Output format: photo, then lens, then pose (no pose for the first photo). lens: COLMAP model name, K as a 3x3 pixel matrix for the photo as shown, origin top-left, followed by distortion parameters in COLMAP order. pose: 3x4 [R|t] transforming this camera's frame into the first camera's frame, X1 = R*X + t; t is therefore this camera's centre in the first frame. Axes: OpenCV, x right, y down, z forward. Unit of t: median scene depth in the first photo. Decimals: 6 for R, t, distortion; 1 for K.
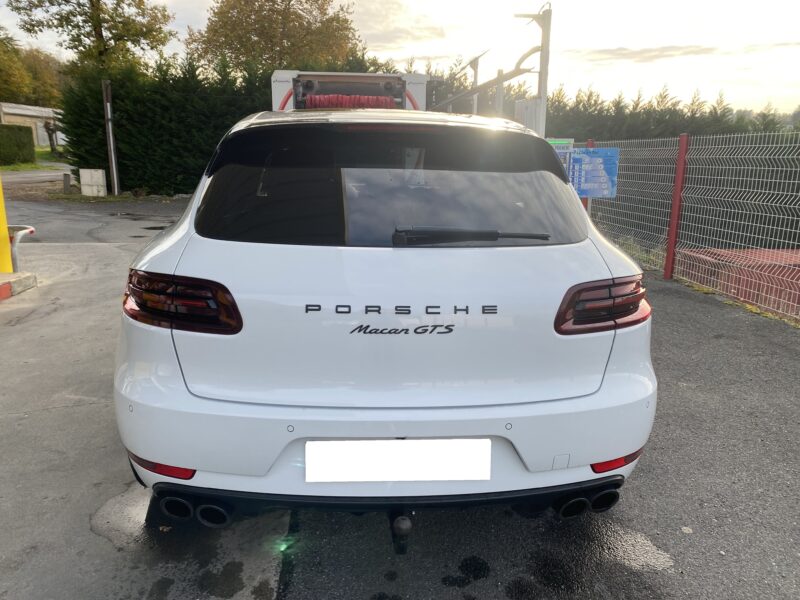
lens RADIAL K [[604.3, 0, 402.5], [0, 604.3, 299.4], [0, 0, 1]] dist [0.018772, -0.012900]
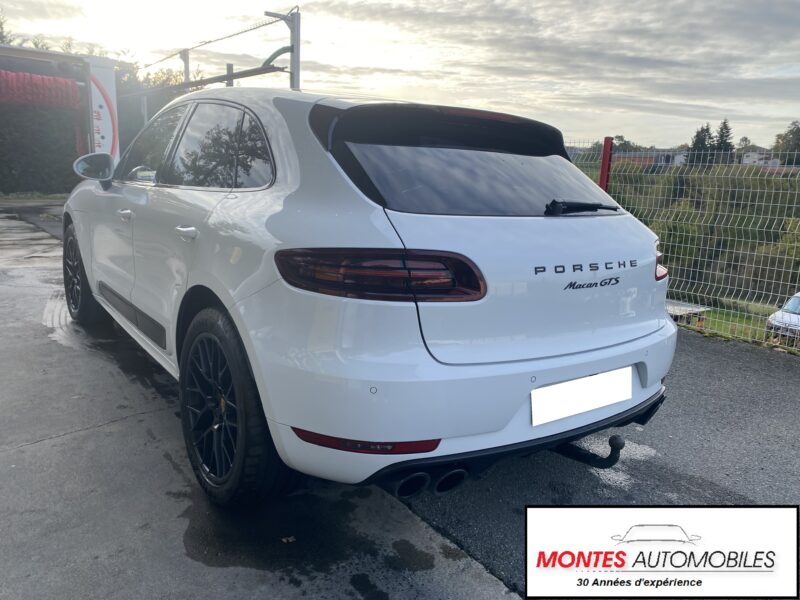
lens RADIAL K [[604.3, 0, 402.5], [0, 604.3, 299.4], [0, 0, 1]] dist [0.018772, -0.012900]
pose [[0.842973, -0.087104, 0.530857, -0.935782], [0.089027, 0.995786, 0.022021, 0.020768], [-0.530538, 0.028697, 0.847175, 0.176414]]
